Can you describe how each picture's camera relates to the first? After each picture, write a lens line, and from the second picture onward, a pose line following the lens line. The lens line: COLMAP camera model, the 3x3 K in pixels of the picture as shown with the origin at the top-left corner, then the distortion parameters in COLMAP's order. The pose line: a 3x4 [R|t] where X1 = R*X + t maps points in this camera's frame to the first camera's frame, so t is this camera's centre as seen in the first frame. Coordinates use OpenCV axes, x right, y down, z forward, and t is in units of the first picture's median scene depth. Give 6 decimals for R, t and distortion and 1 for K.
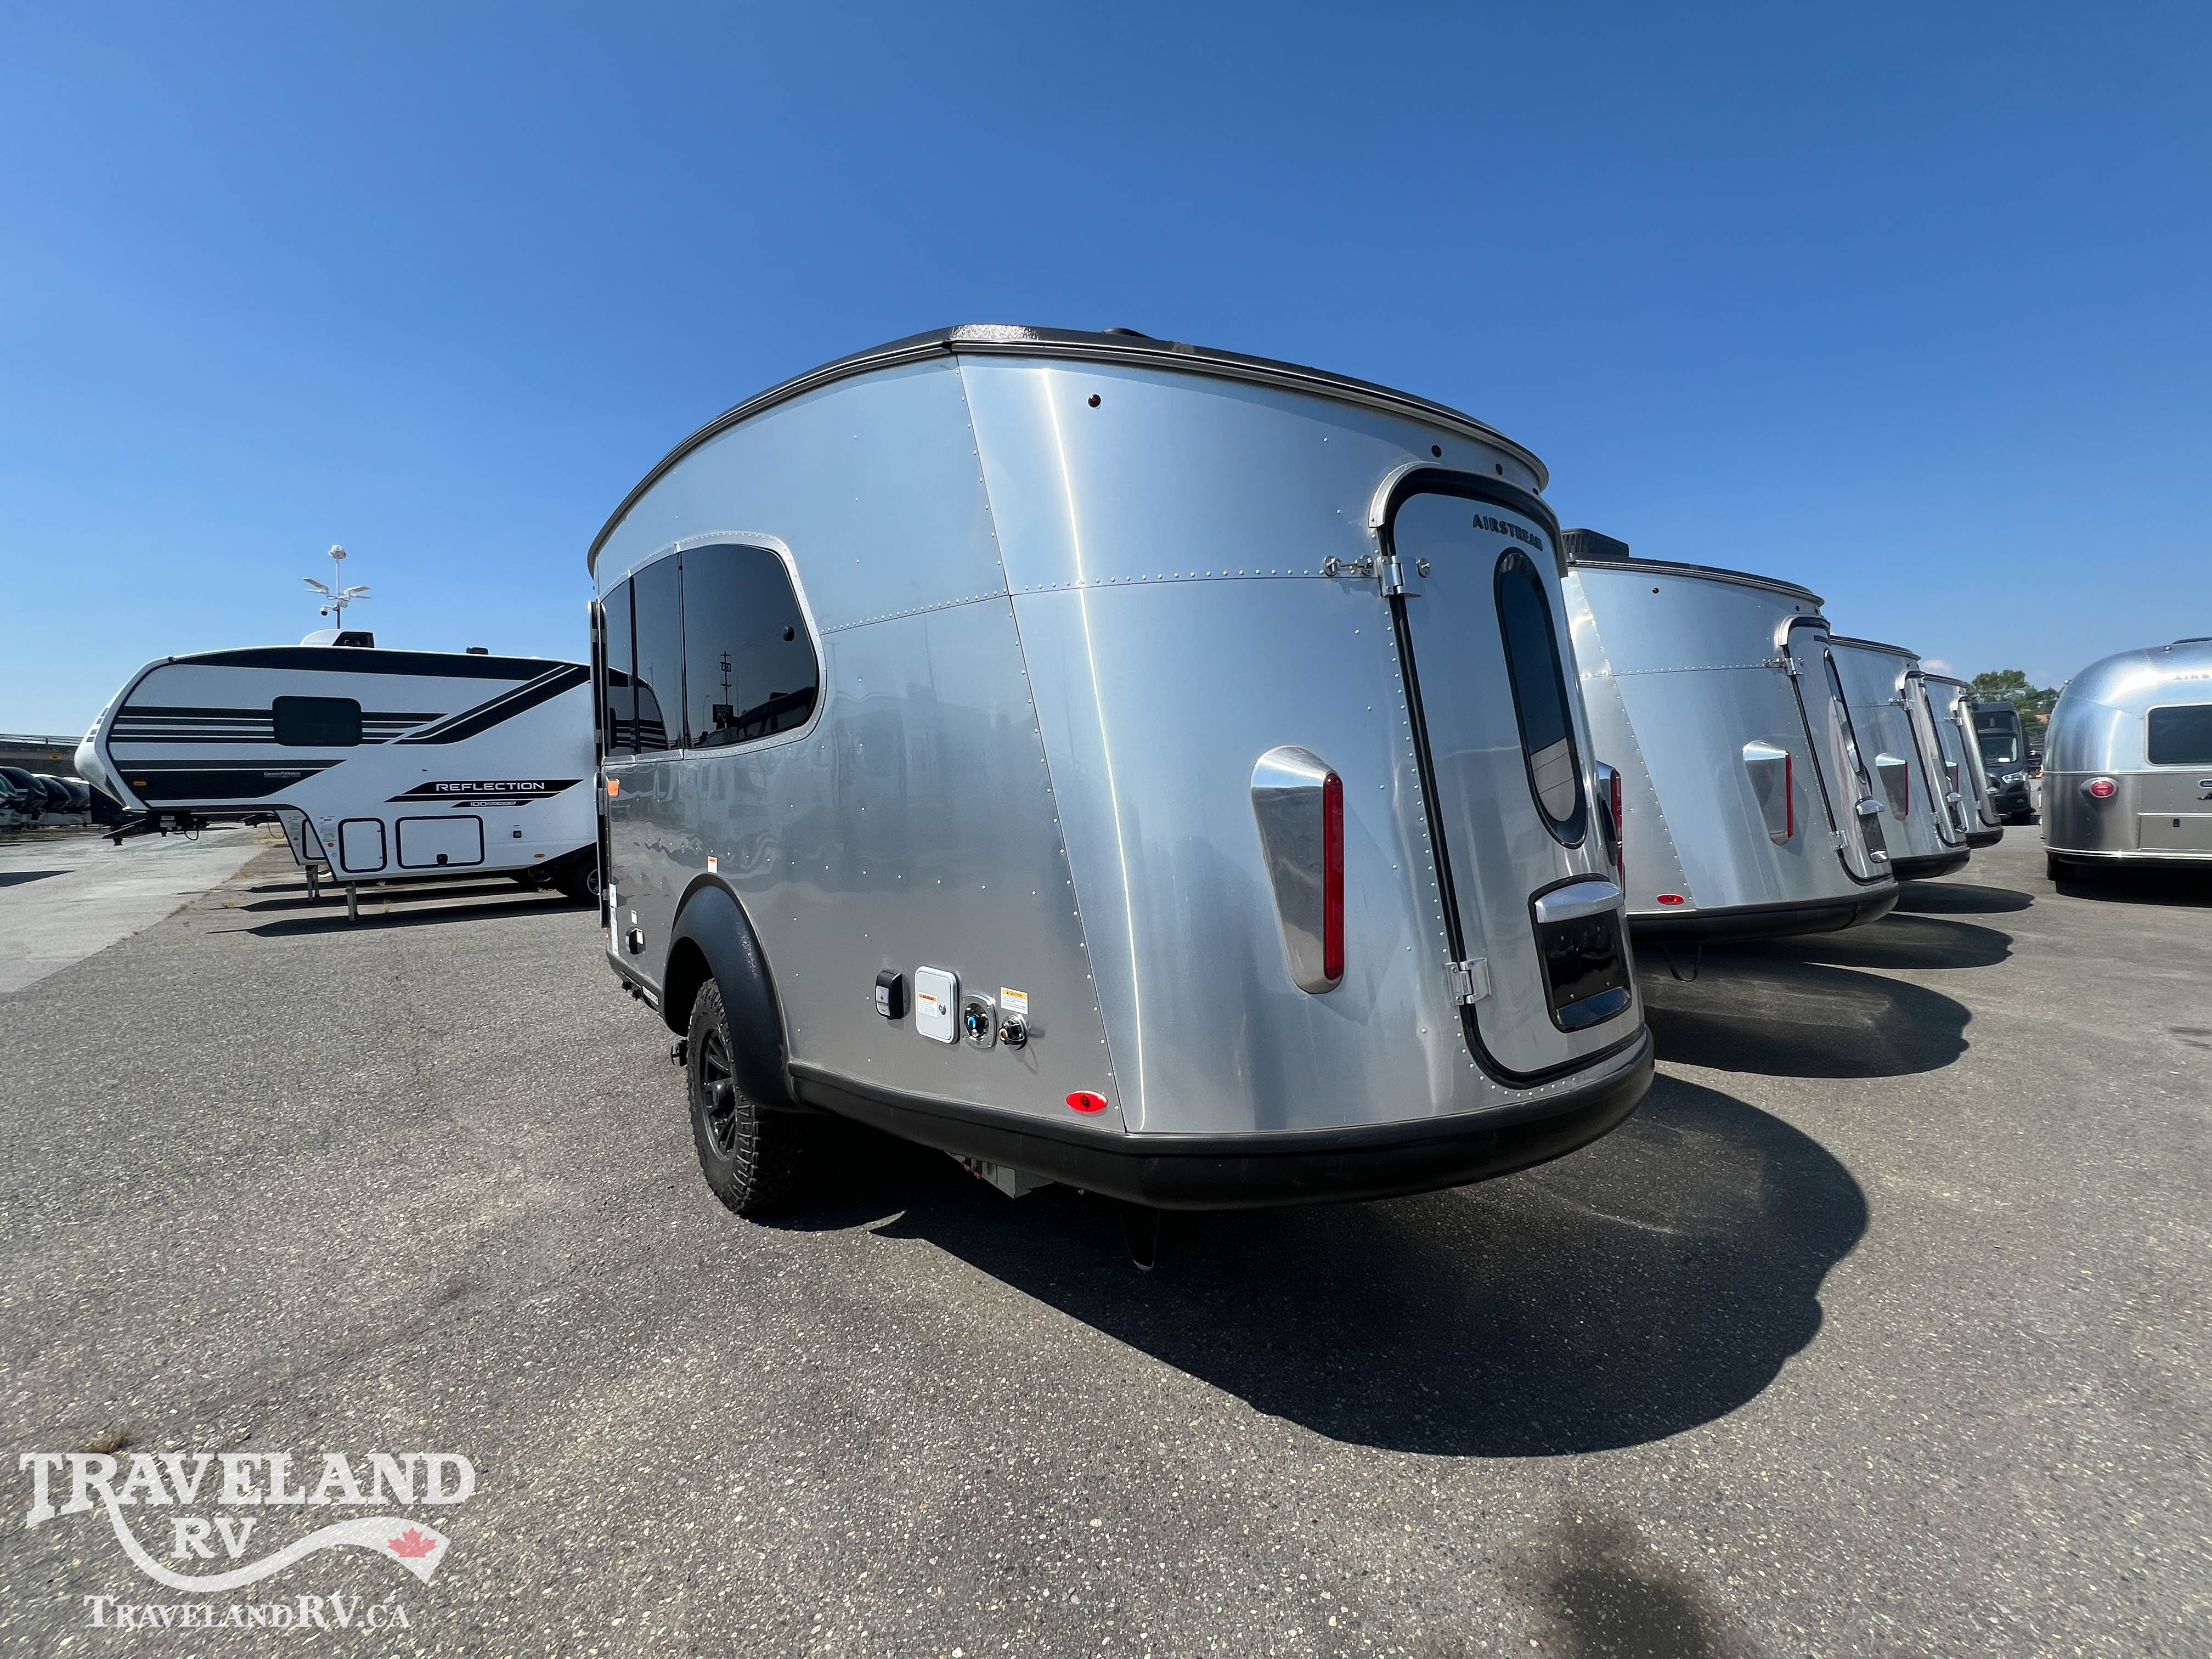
lens RADIAL K [[884.5, 0, 1100.1], [0, 884.5, 826.1], [0, 0, 1]] dist [-0.002569, -0.000424]
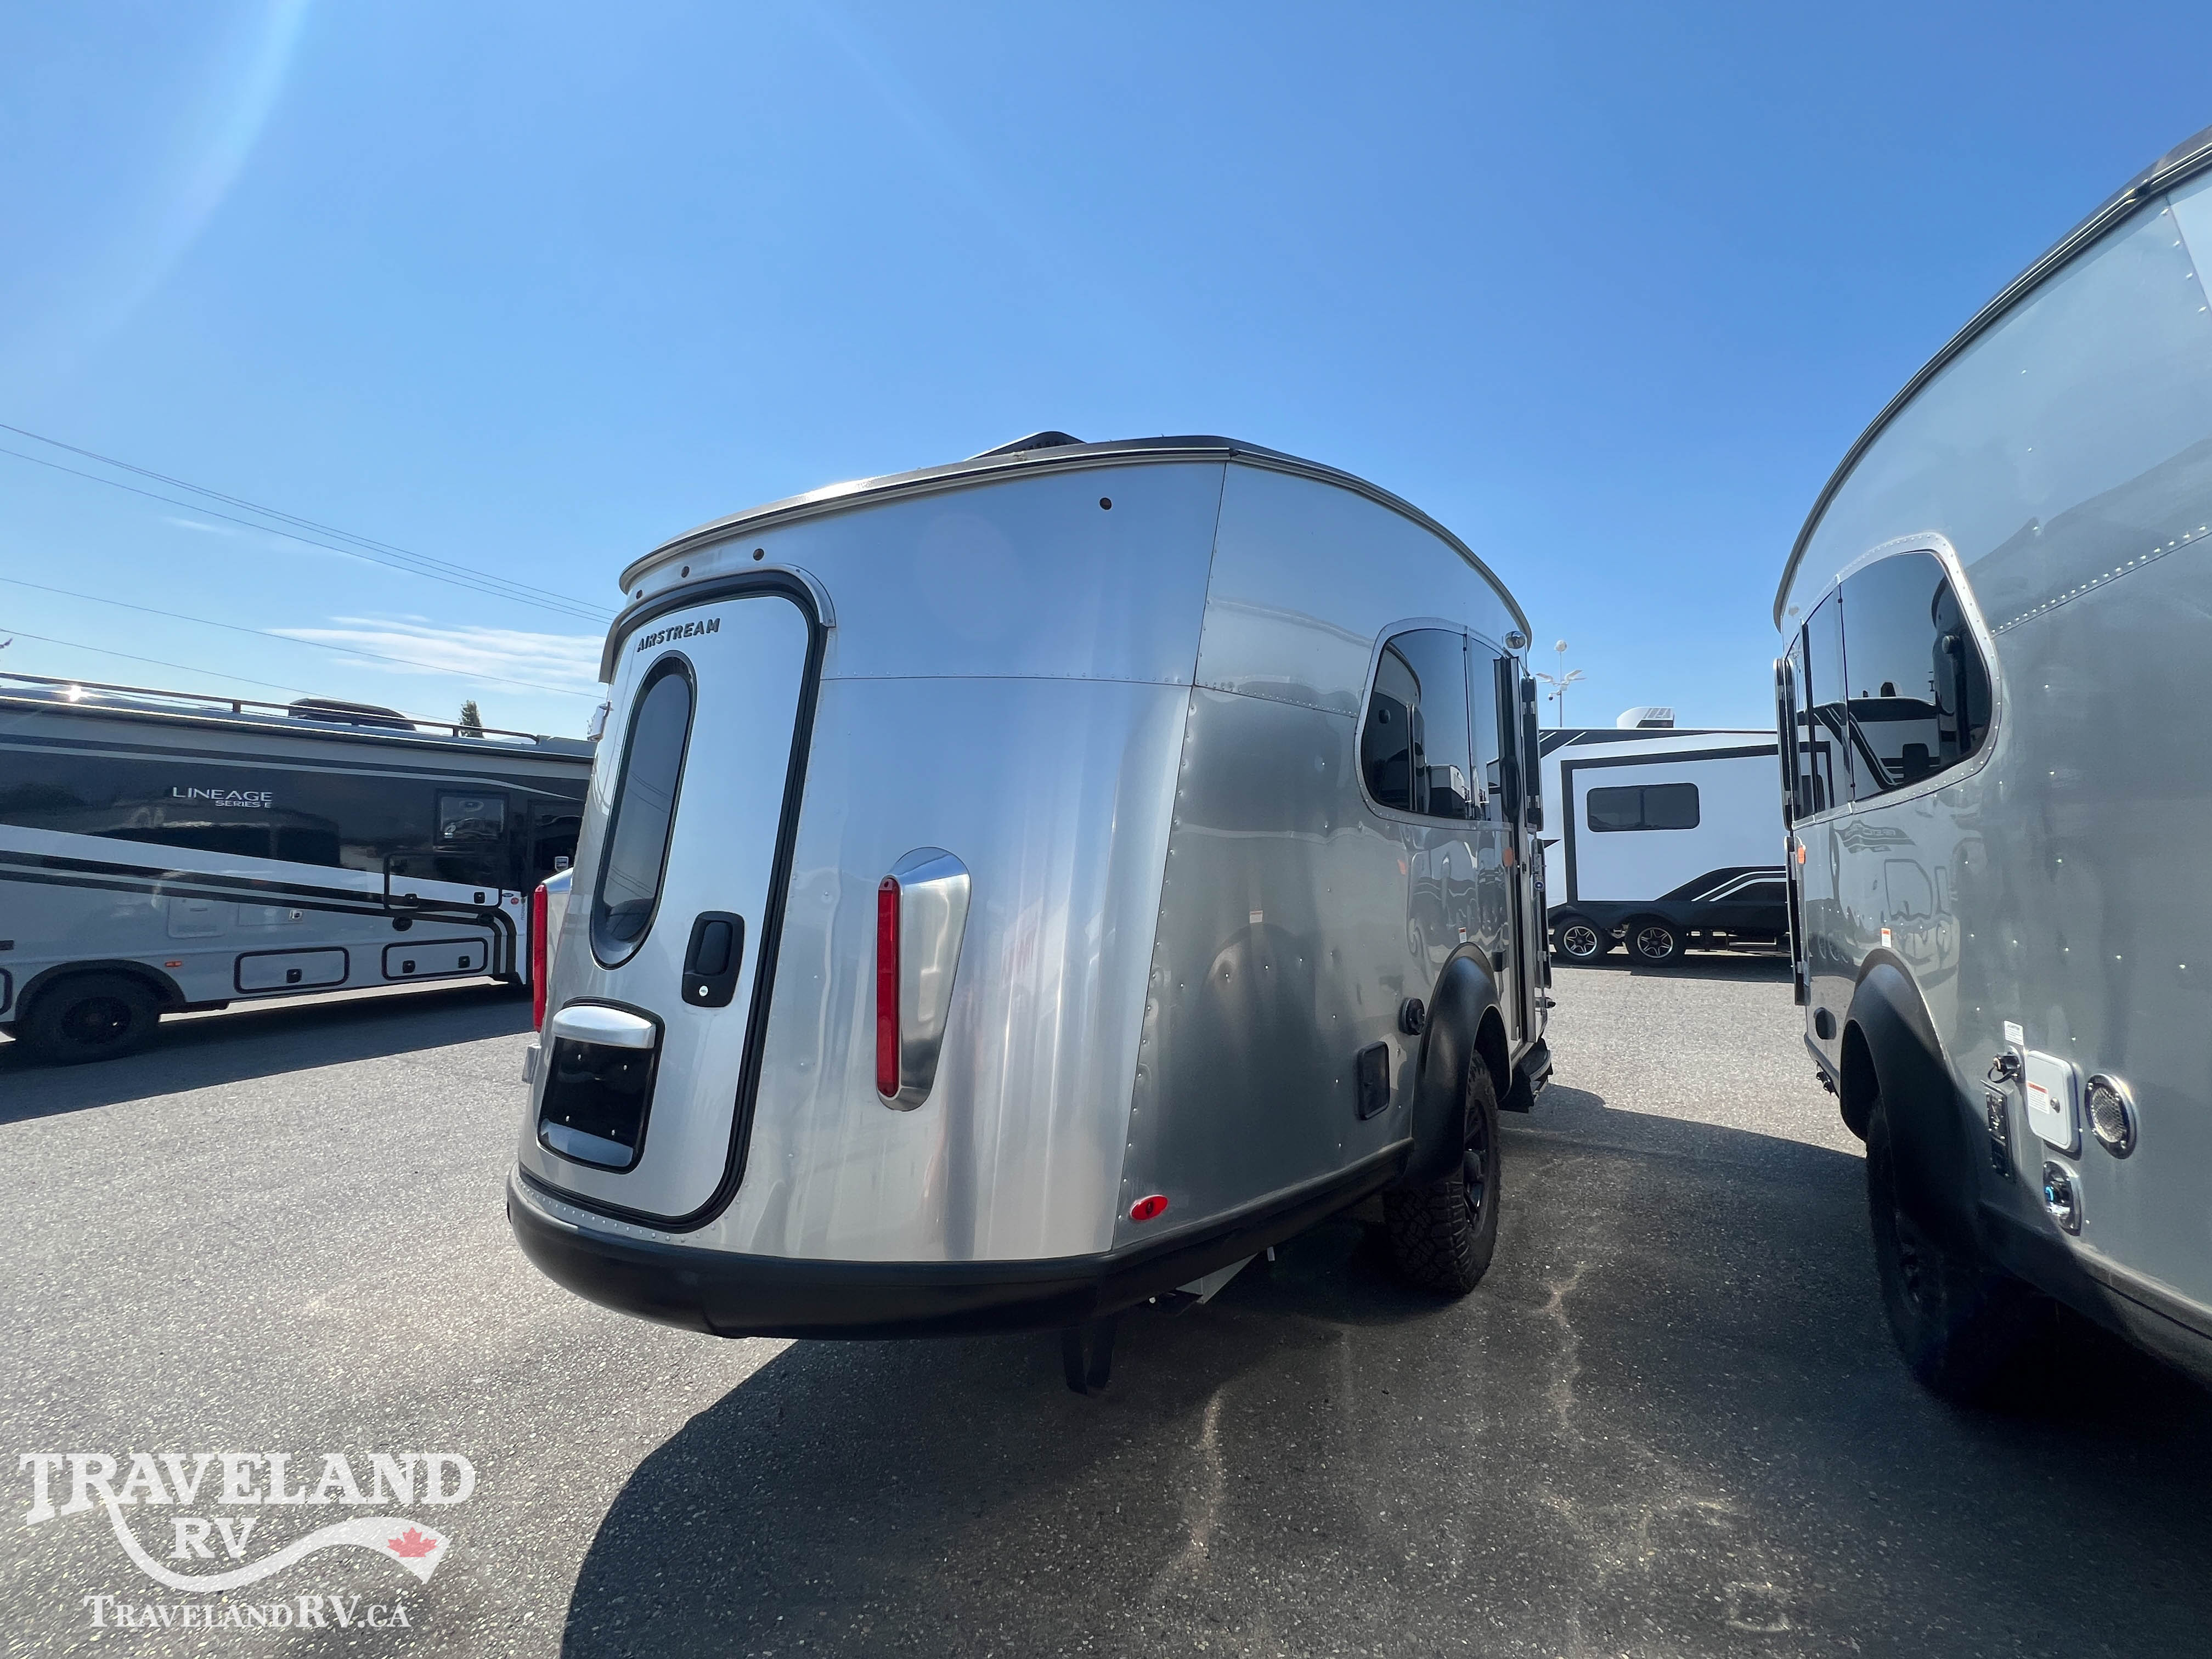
lens RADIAL K [[884.2, 0, 1108.0], [0, 884.2, 825.9], [0, 0, 1]] dist [-0.001128, -0.000342]
pose [[0.292464, -0.028476, -0.955852, 1.583178], [-0.026485, 0.998932, -0.037863, -0.103747], [0.955910, 0.036389, 0.291397, 1.227789]]
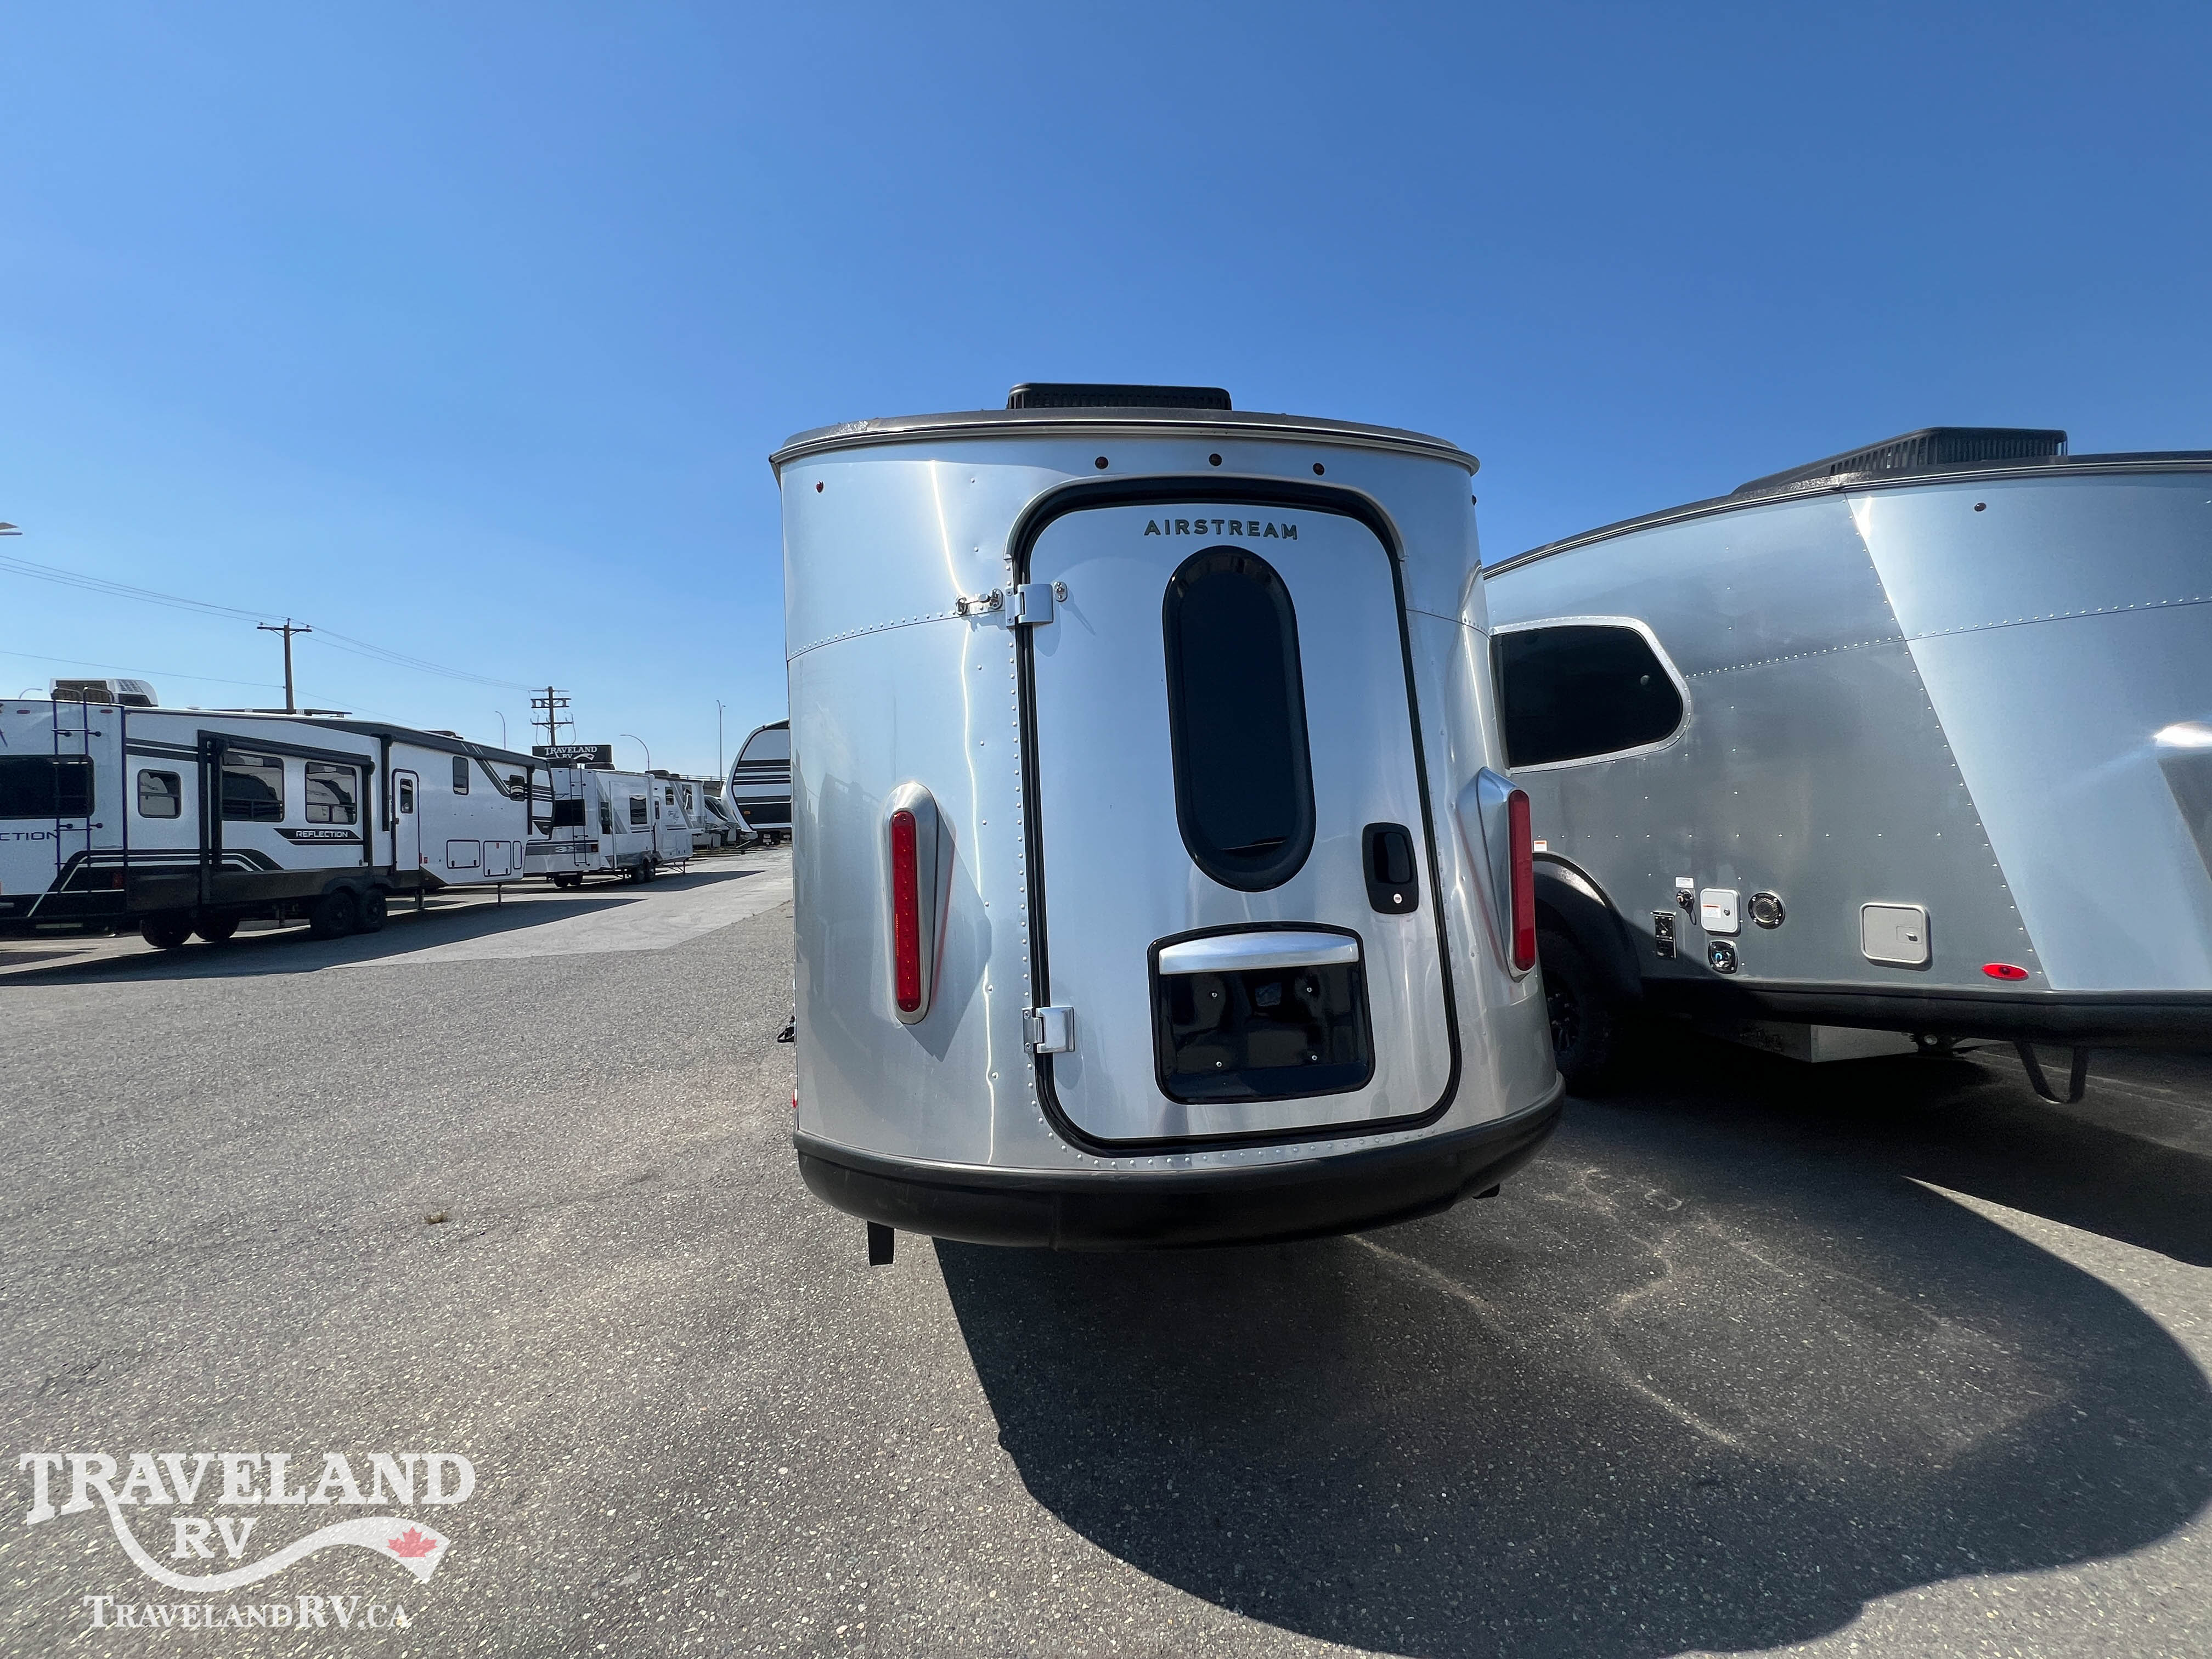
lens RADIAL K [[884.2, 0, 1108.0], [0, 884.2, 825.9], [0, 0, 1]] dist [-0.001128, -0.000342]
pose [[0.860081, -0.003949, -0.510142, 0.846346], [-0.005710, 0.999833, -0.017365, -0.021439], [0.510125, 0.017848, 0.859915, 0.198244]]
